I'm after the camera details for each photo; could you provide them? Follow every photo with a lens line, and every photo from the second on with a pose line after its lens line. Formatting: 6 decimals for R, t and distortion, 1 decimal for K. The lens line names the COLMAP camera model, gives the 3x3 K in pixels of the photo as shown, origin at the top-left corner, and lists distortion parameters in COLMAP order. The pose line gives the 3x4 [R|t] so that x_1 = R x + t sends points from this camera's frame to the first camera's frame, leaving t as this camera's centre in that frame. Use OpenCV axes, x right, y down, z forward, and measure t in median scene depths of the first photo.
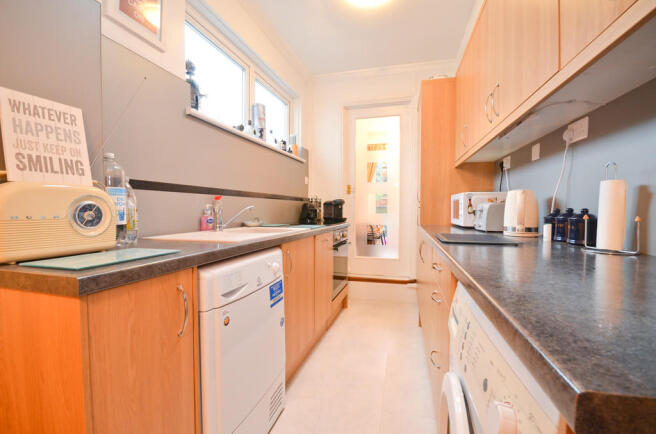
lens RADIAL K [[298.1, 0, 329.6], [0, 298.1, 217.0], [0, 0, 1]] dist [-0.006365, -0.001161]
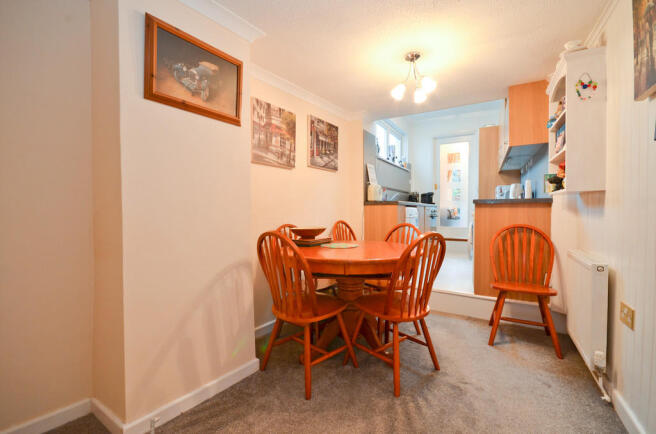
lens RADIAL K [[298.1, 0, 328.4], [0, 298.1, 216.4], [0, 0, 1]] dist [-0.006365, -0.001161]
pose [[0.973474, -0.004648, -0.228749, -0.152887], [0.003601, 0.999981, -0.004998, 0.087736], [0.228768, 0.004042, 0.973473, -0.818868]]
